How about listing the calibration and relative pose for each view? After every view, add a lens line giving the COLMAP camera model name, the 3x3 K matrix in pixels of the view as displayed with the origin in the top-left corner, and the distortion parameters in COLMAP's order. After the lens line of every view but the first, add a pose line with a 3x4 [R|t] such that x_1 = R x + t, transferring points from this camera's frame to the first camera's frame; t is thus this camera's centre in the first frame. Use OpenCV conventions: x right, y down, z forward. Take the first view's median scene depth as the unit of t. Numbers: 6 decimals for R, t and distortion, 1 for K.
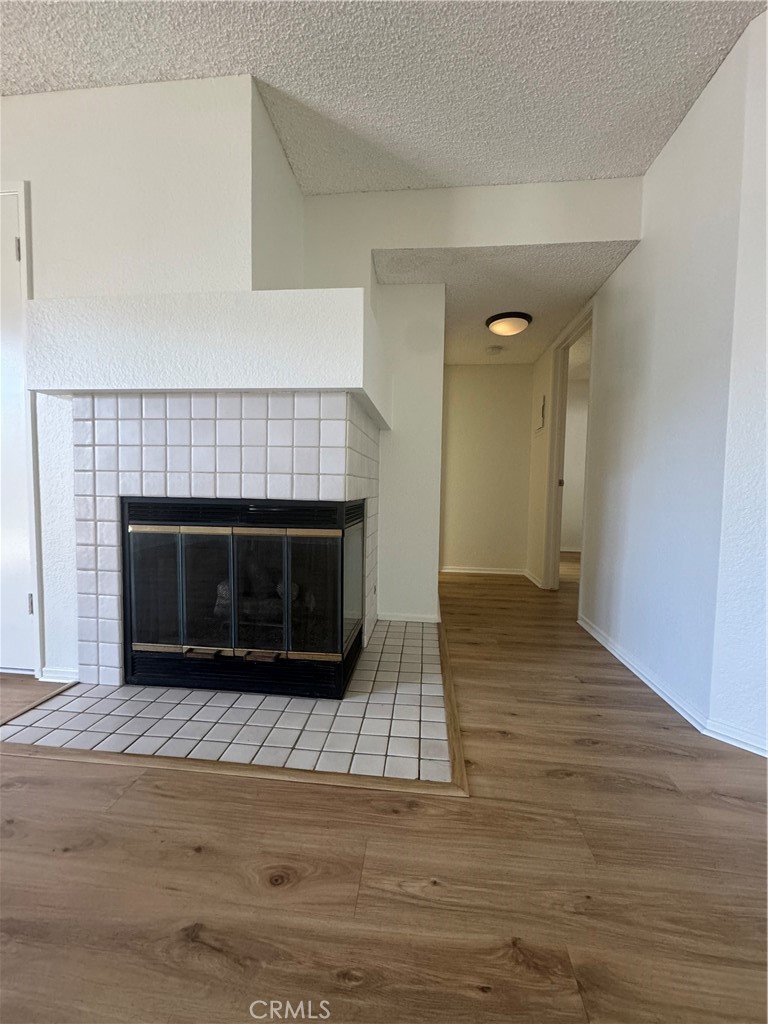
lens RADIAL K [[407.1, 0, 382.5], [0, 407.1, 507.9], [0, 0, 1]] dist [0.000065, 0.000022]
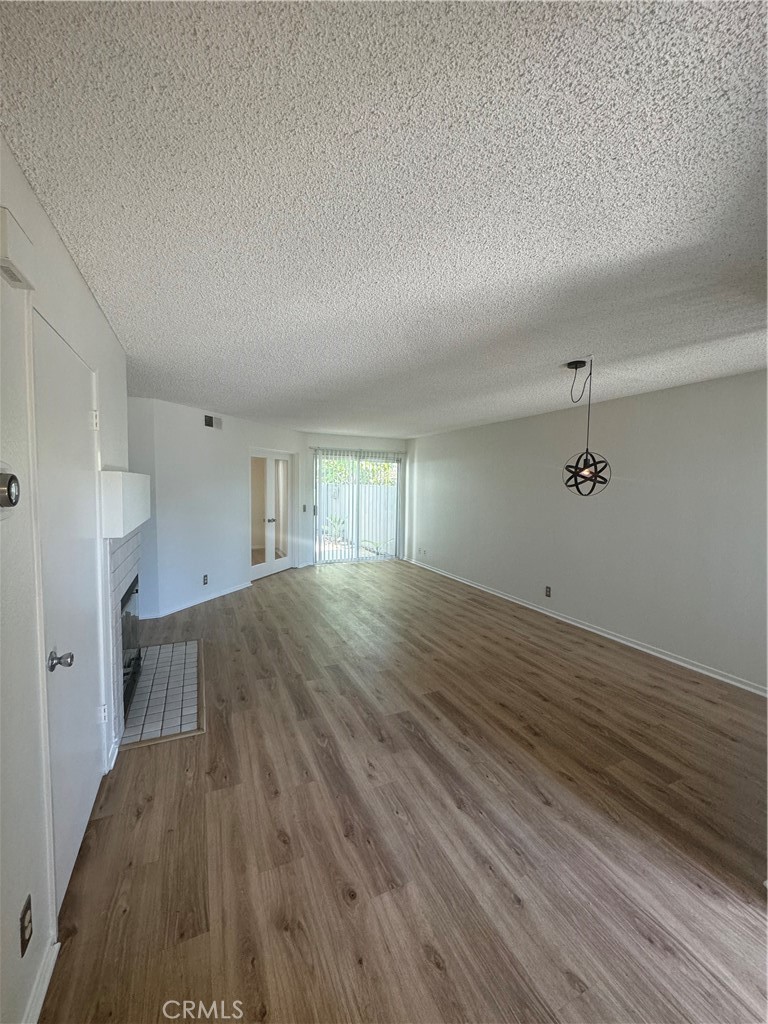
lens RADIAL K [[407.1, 0, 385.5], [0, 407.1, 509.8], [0, 0, 1]] dist [0.000065, 0.000022]
pose [[-0.517408, -0.076584, 0.852305, -2.467589], [0.019374, 0.994684, 0.101139, -0.500286], [-0.855519, 0.068843, -0.513174, 0.967970]]
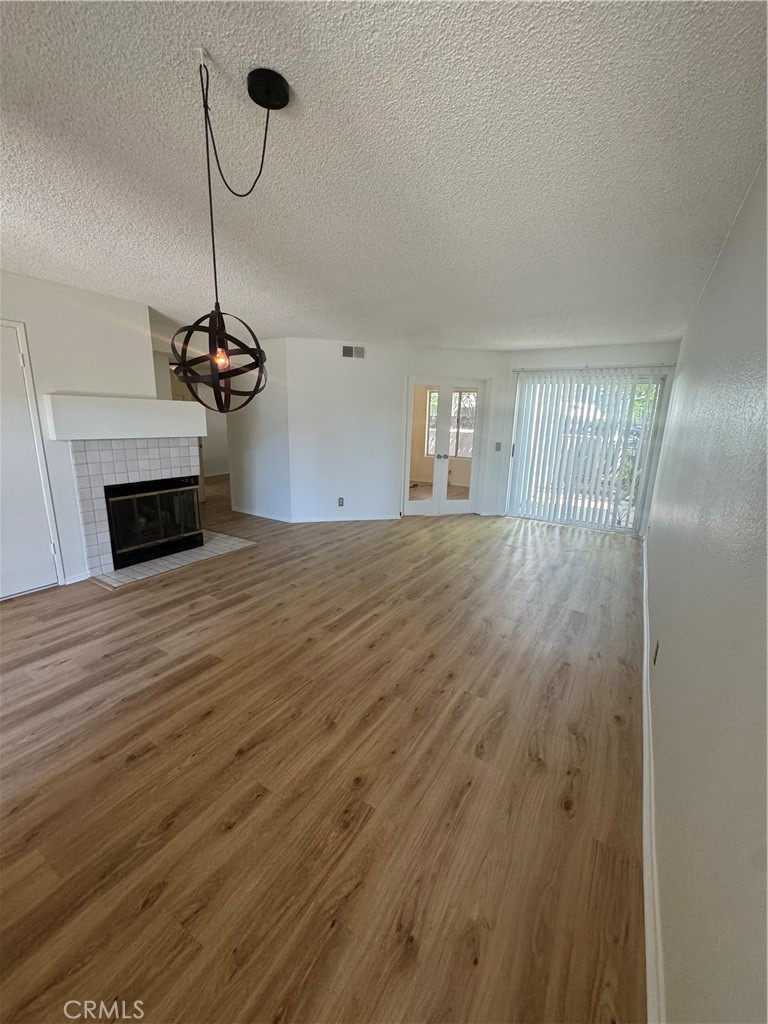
lens RADIAL K [[407.1, 0, 385.6], [0, 407.1, 515.1], [0, 0, 1]] dist [0.000065, 0.000022]
pose [[0.429328, -0.216109, 0.876912, -2.020952], [0.029243, 0.973767, 0.225661, -0.336429], [-0.902675, -0.071239, 0.424385, -1.335752]]
